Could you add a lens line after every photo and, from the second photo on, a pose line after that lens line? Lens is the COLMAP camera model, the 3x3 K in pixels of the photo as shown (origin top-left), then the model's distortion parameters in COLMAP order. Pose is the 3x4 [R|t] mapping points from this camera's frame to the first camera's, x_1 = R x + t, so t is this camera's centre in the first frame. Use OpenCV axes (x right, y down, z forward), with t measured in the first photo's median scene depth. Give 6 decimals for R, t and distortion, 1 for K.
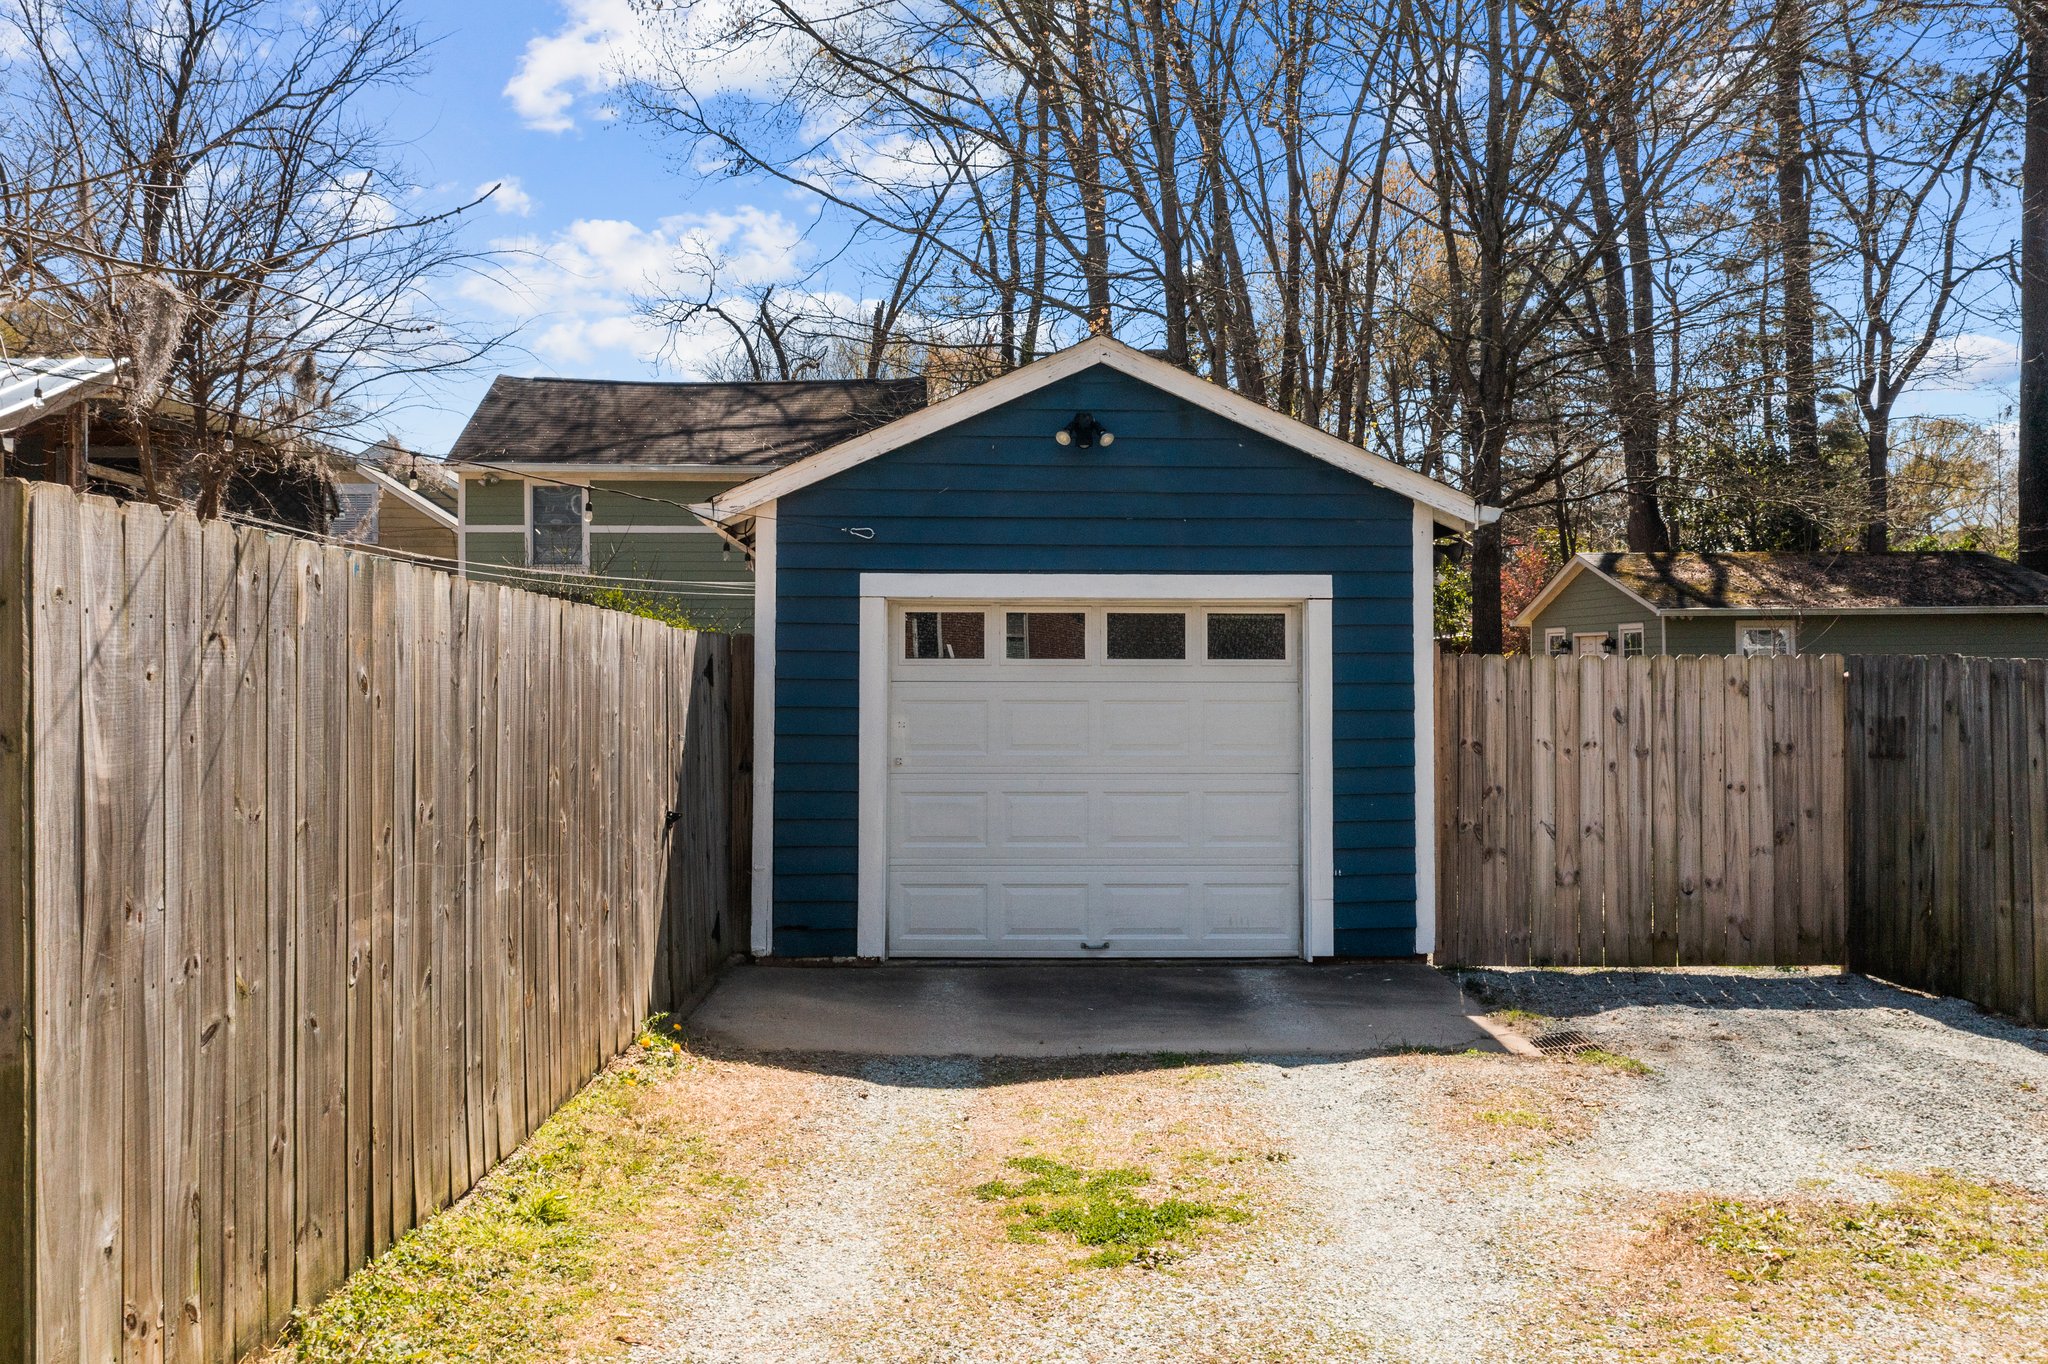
lens RADIAL K [[1636.3, 0, 1024.0], [0, 1636.3, 682.0], [0, 0, 1]] dist [-0.001724, -0.002346]
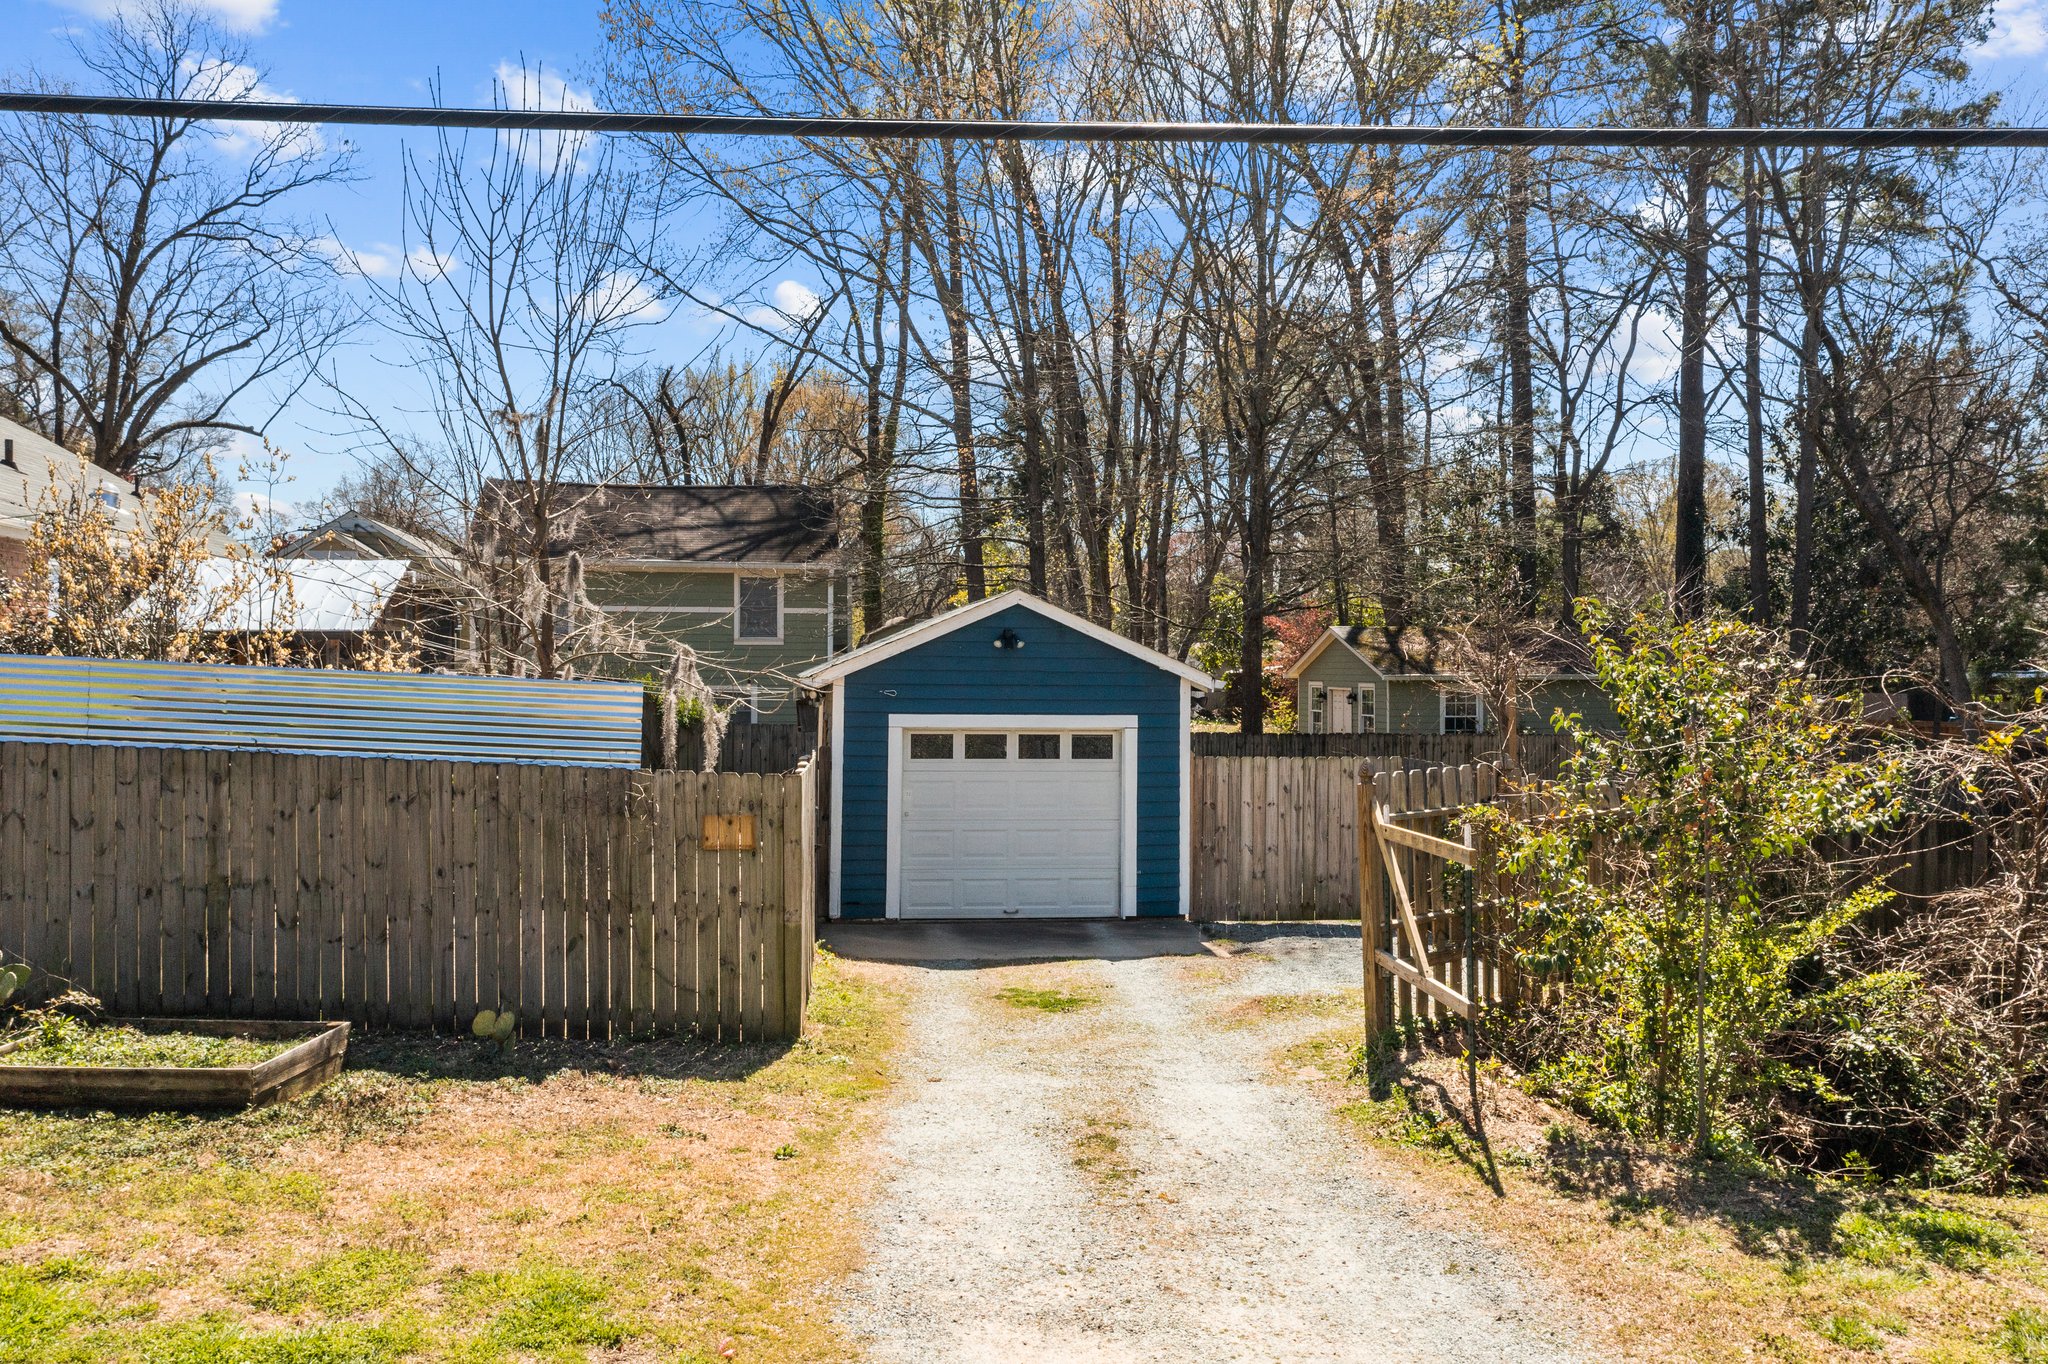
lens RADIAL K [[1636.3, 0, 1024.0], [0, 1636.3, 682.0], [0, 0, 1]] dist [-0.001724, -0.002346]
pose [[0.994129, 0.006582, 0.108003, -0.145960], [-0.006400, 0.999977, -0.002034, -0.098519], [-0.108014, 0.001331, 0.994148, -0.862885]]
